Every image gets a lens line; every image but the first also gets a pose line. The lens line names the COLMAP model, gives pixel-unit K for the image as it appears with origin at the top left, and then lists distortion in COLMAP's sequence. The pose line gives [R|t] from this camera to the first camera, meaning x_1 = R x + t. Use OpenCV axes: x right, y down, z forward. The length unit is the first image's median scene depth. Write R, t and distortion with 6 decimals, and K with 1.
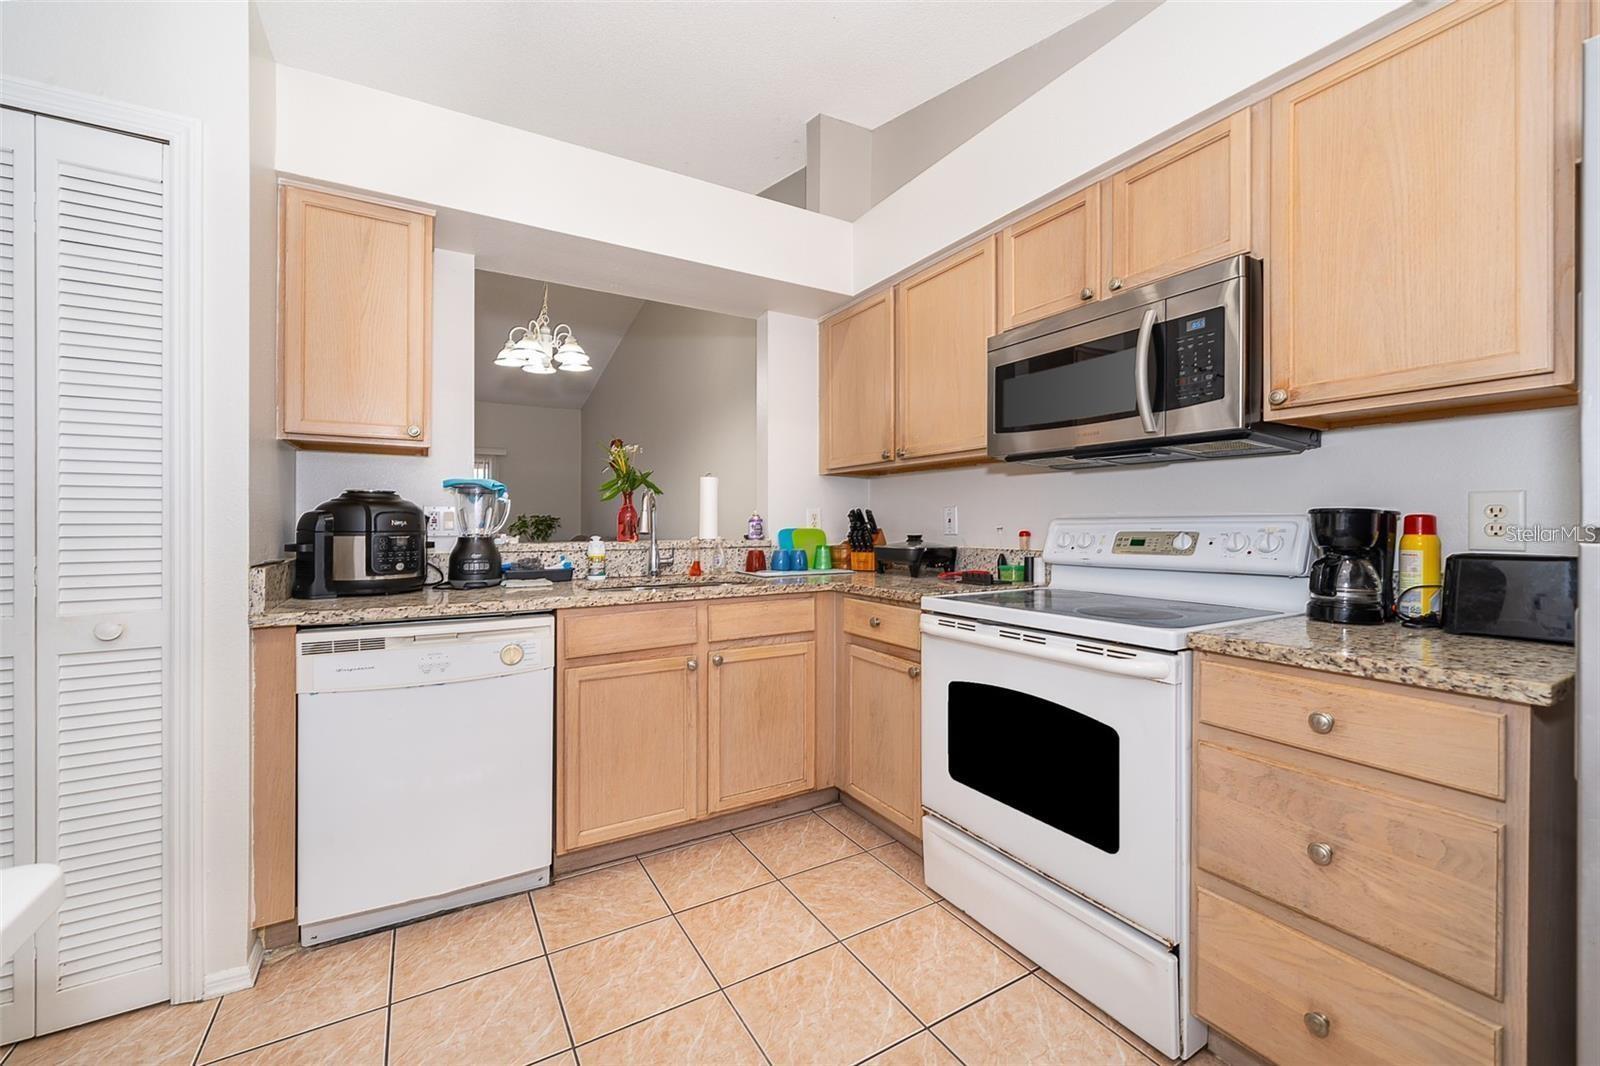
lens RADIAL K [[644.7, 0, 800.0], [0, 644.7, 533.0], [0, 0, 1]] dist [-0.000234, -0.000058]
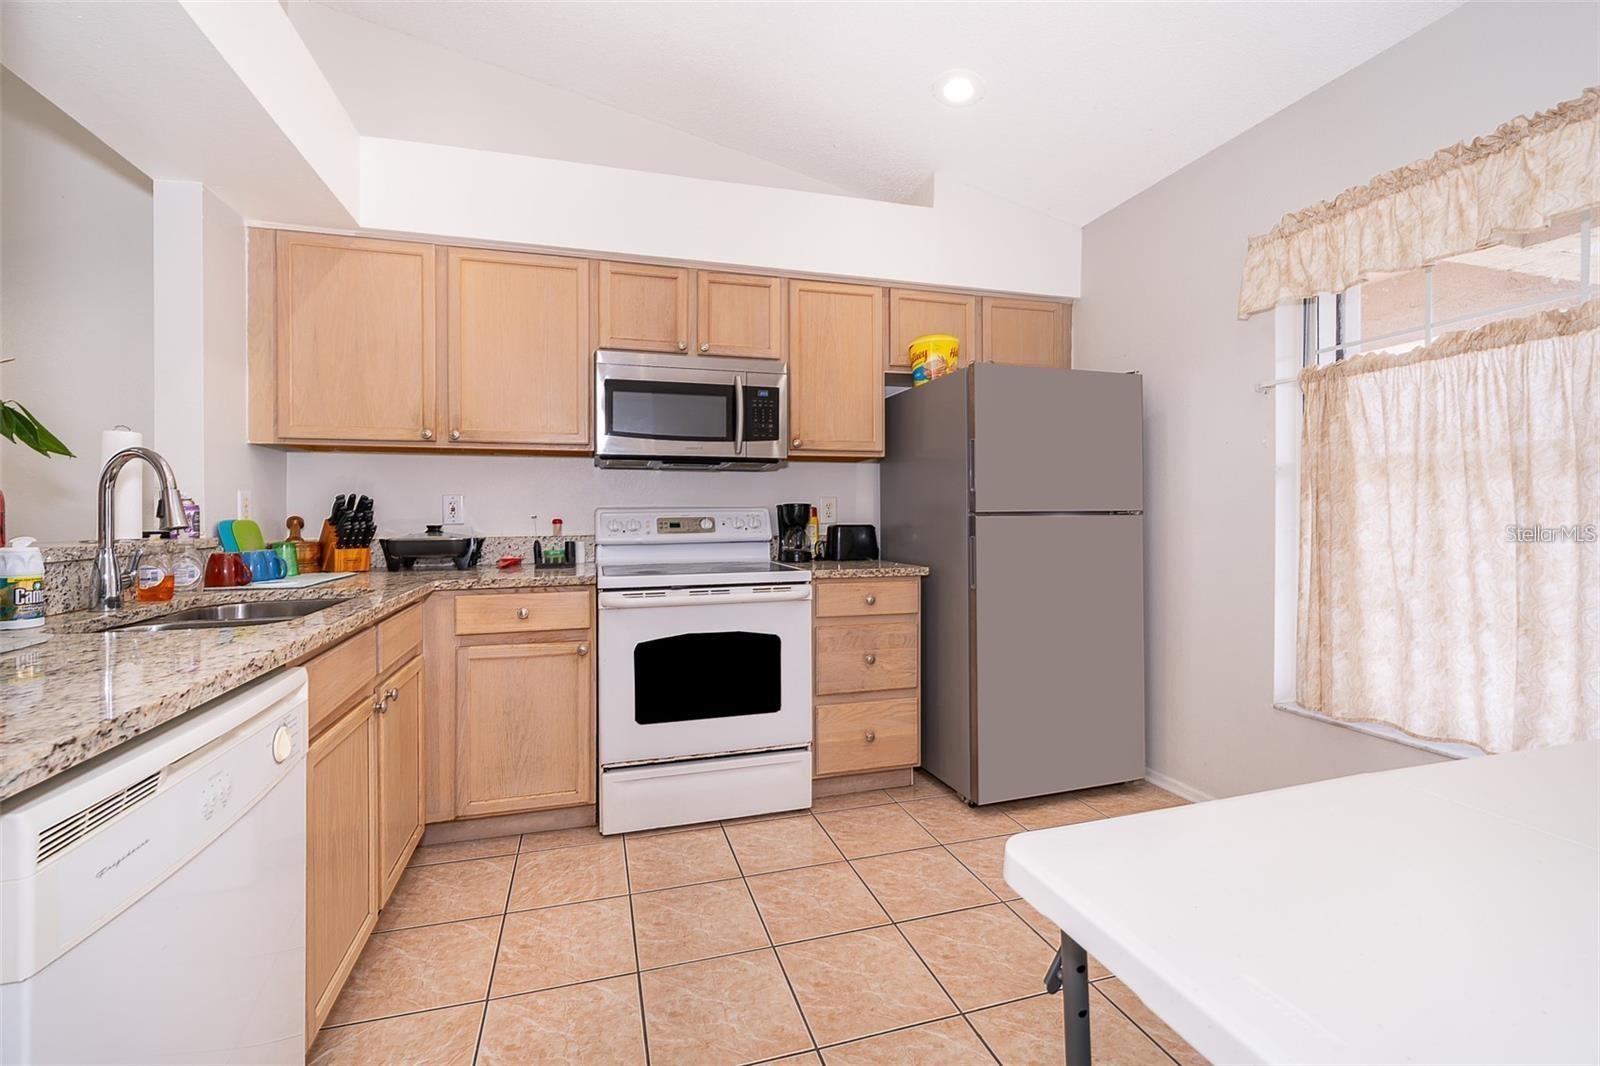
lens RADIAL K [[652.6, 0, 800.0], [0, 652.6, 533.0], [0, 0, 1]] dist [0.000886, 0.000048]
pose [[0.241178, -0.029027, 0.970047, -0.836516], [0.017959, 0.999515, 0.025444, -0.000054], [-0.970315, 0.011285, 0.241582, 0.407665]]
